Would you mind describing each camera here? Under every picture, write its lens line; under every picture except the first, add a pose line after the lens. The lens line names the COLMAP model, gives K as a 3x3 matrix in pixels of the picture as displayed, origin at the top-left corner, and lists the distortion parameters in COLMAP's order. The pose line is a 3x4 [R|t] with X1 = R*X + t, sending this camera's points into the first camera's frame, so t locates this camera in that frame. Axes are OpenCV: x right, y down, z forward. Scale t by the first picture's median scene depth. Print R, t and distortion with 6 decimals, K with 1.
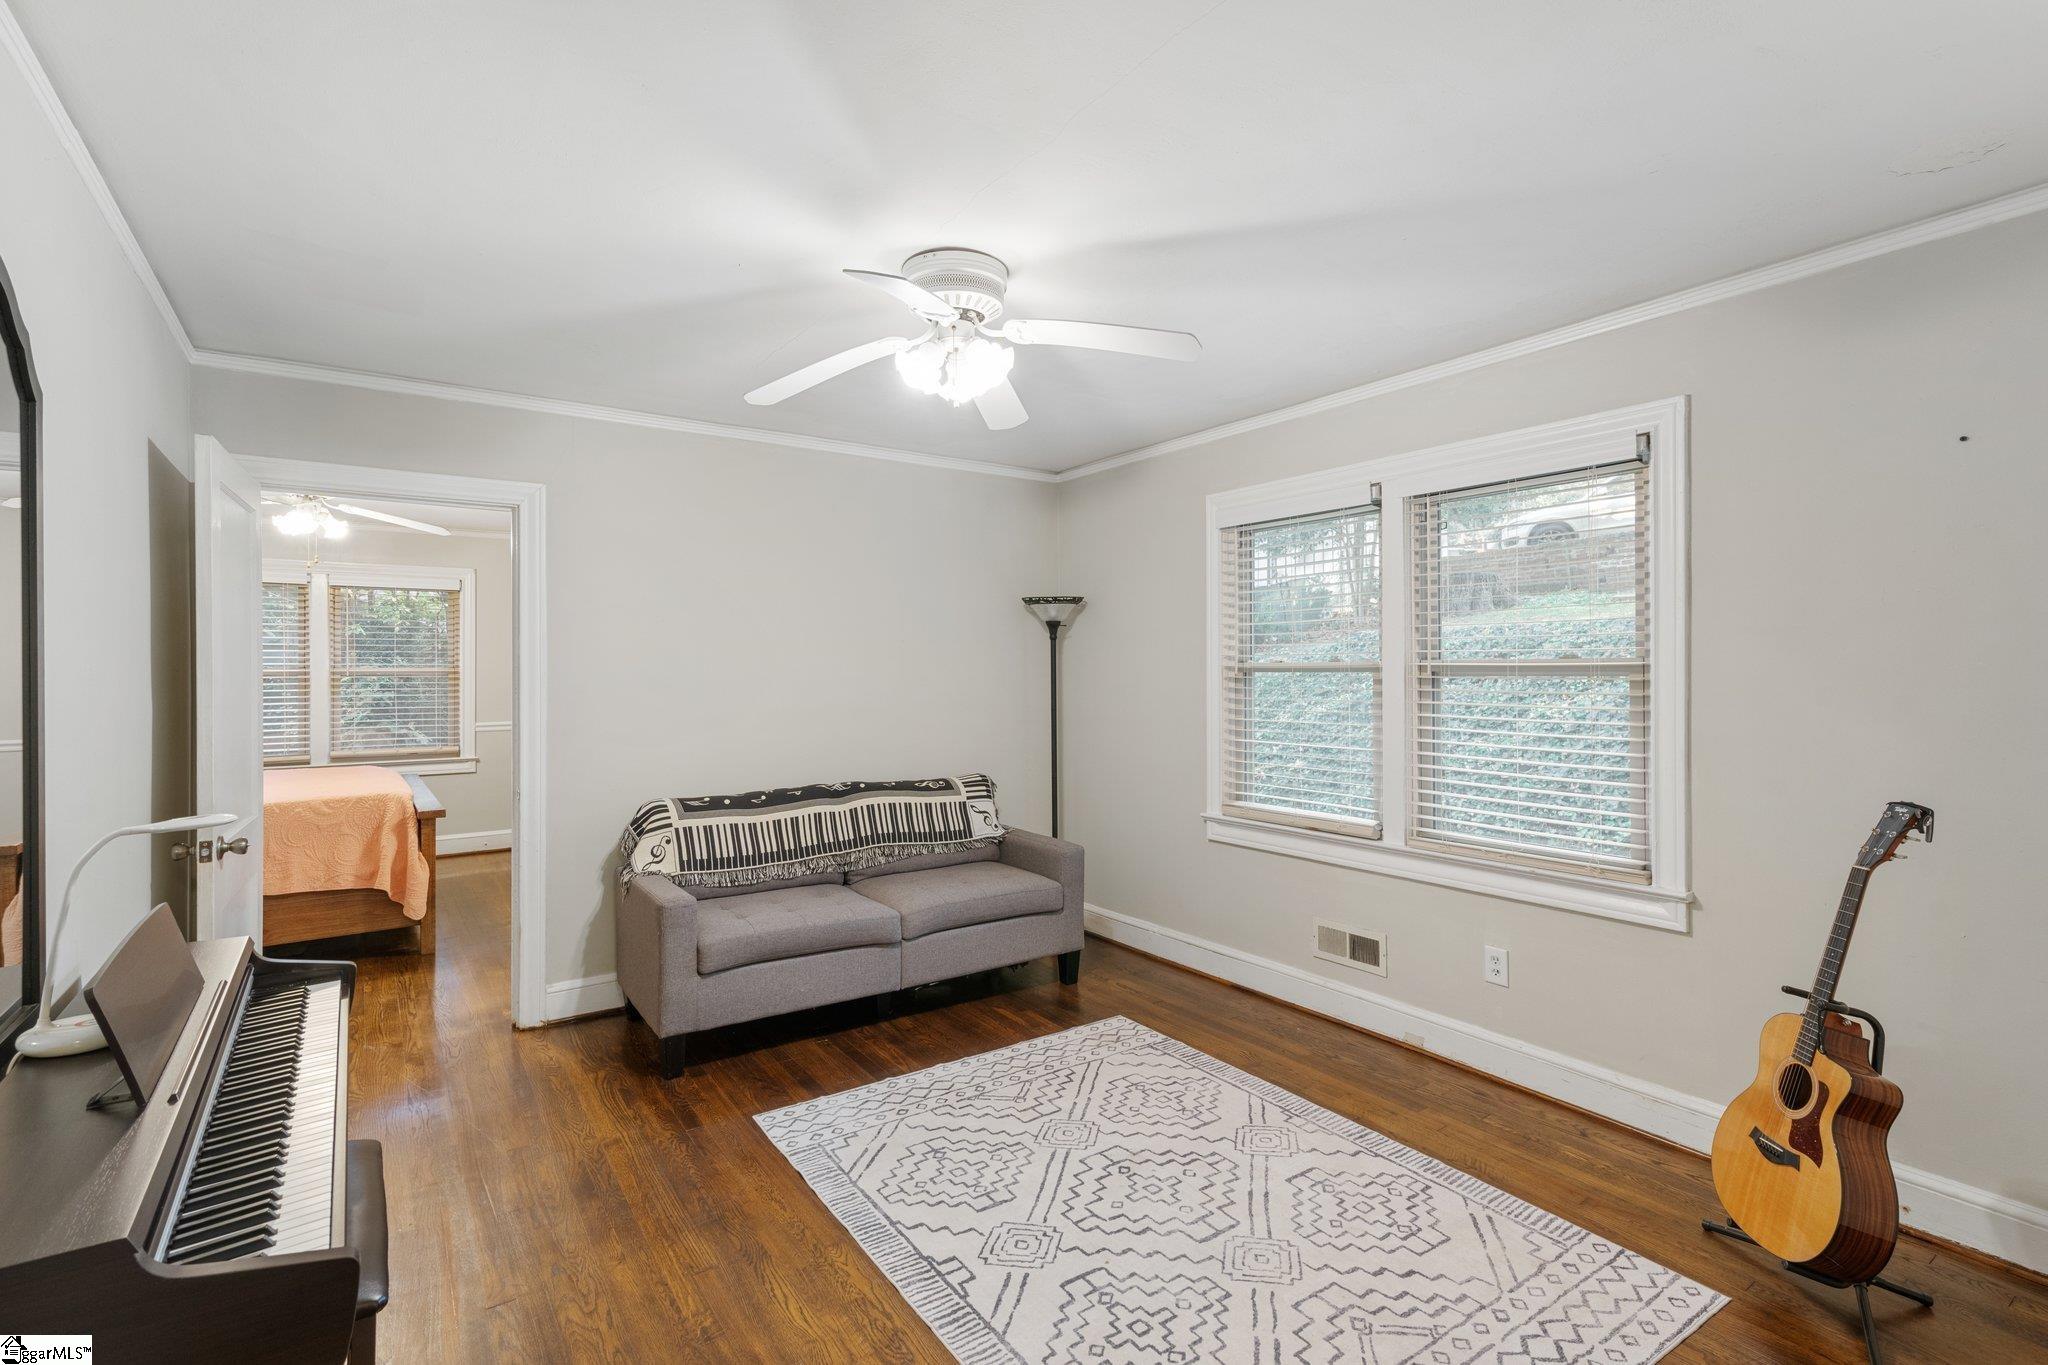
lens RADIAL K [[945.3, 0, 1024.7], [0, 945.3, 671.7], [0, 0, 1]] dist [0.001195, 0.000757]
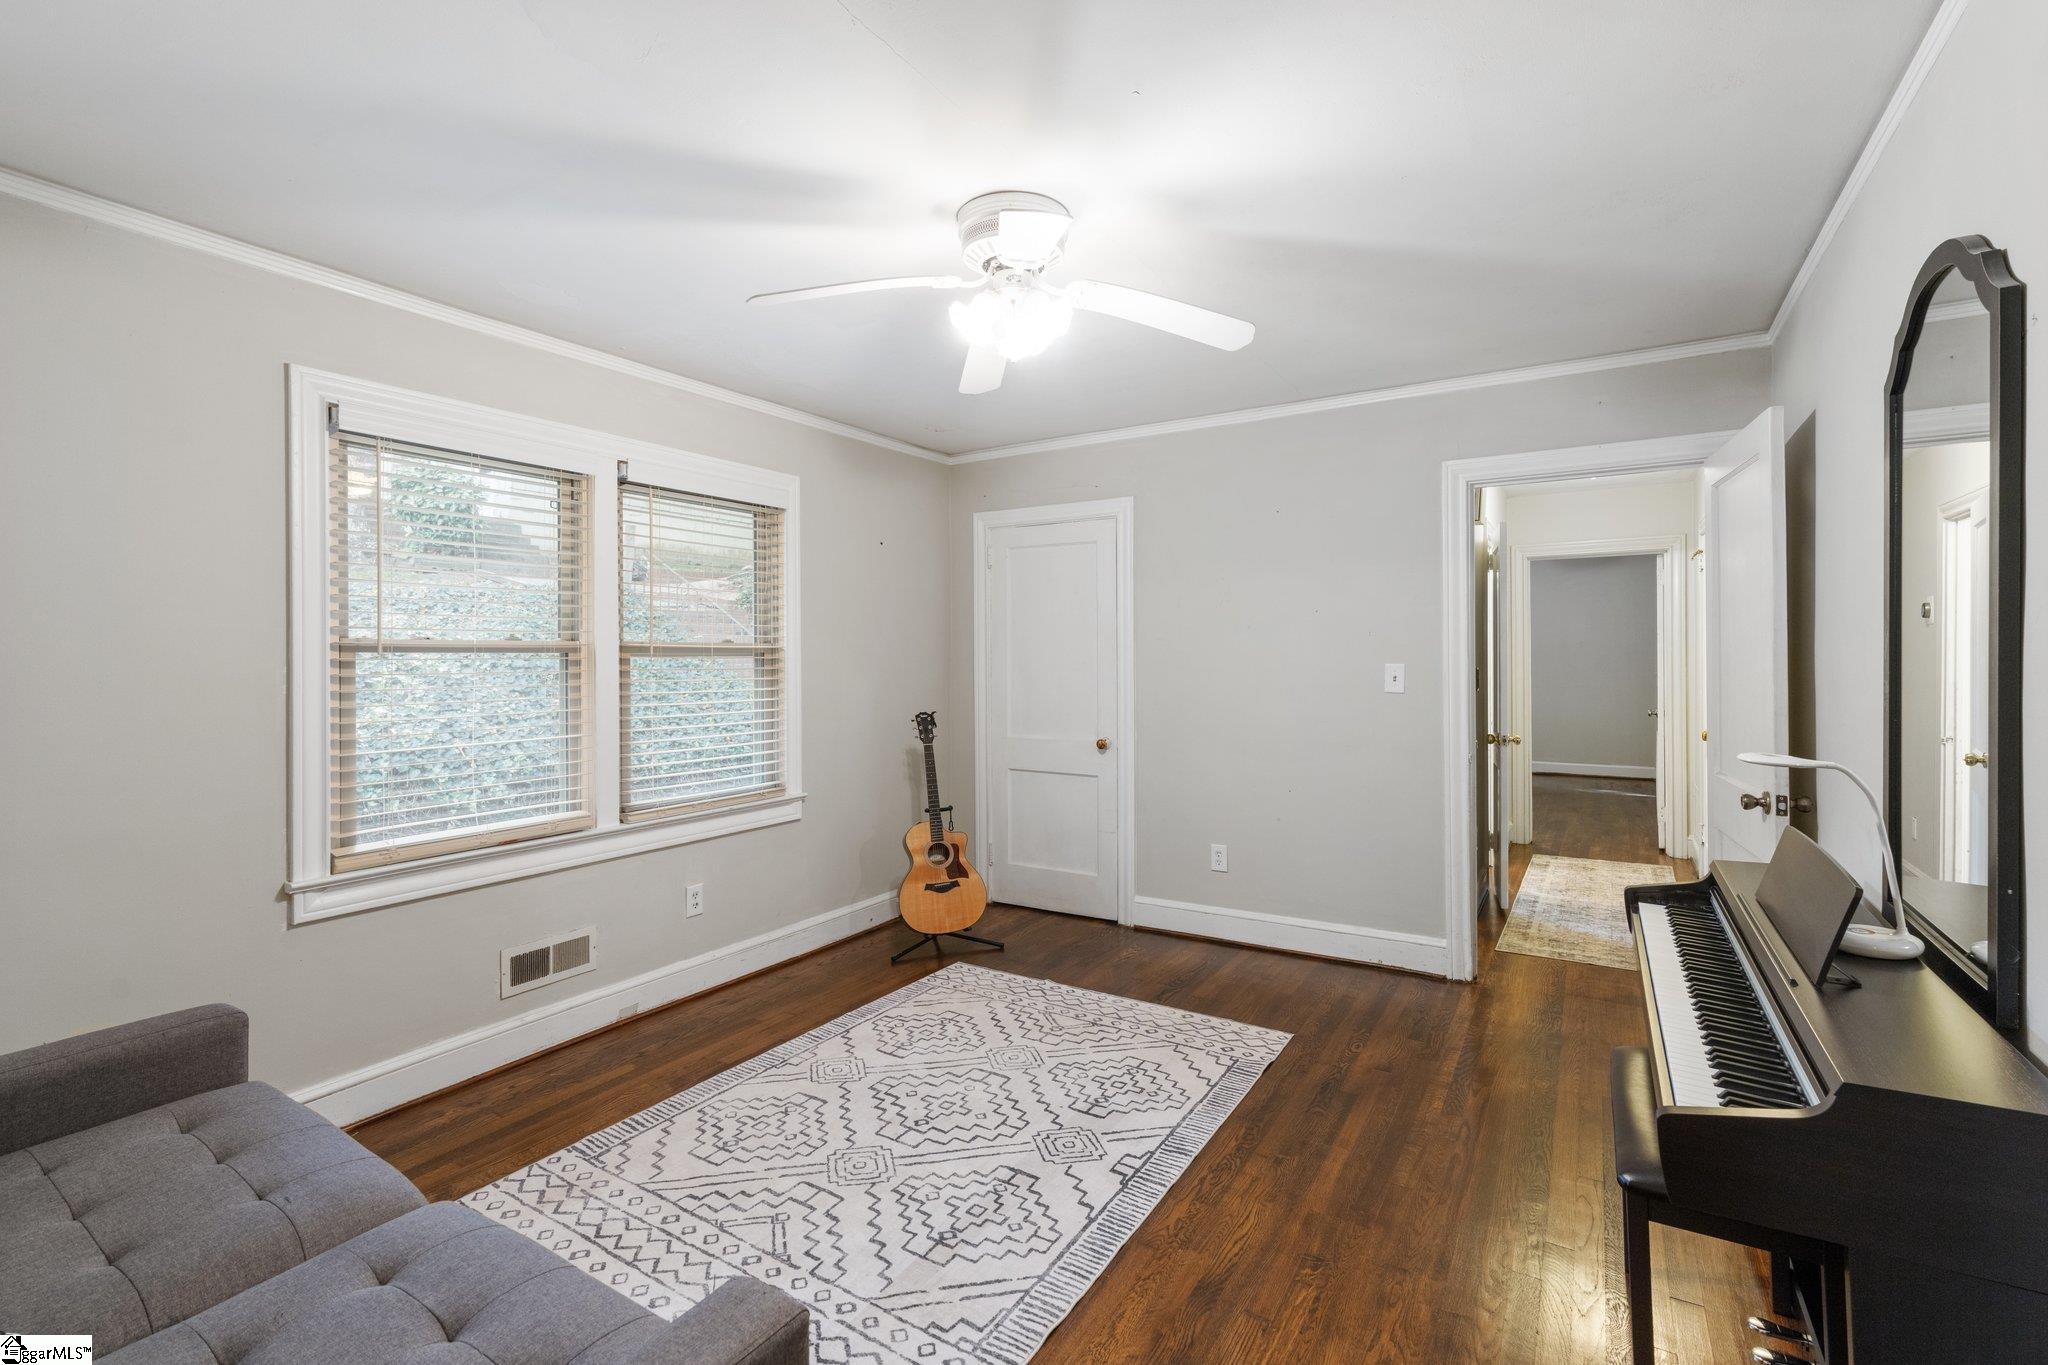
lens RADIAL K [[939.7, 0, 1015.4], [0, 939.7, 664.0], [0, 0, 1]] dist [0.001249, 0.000672]
pose [[-0.397098, -0.000870, 0.917776, -0.858671], [0.008733, 0.999951, 0.004726, 0.014207], [-0.917735, 0.009892, -0.397070, 1.264547]]
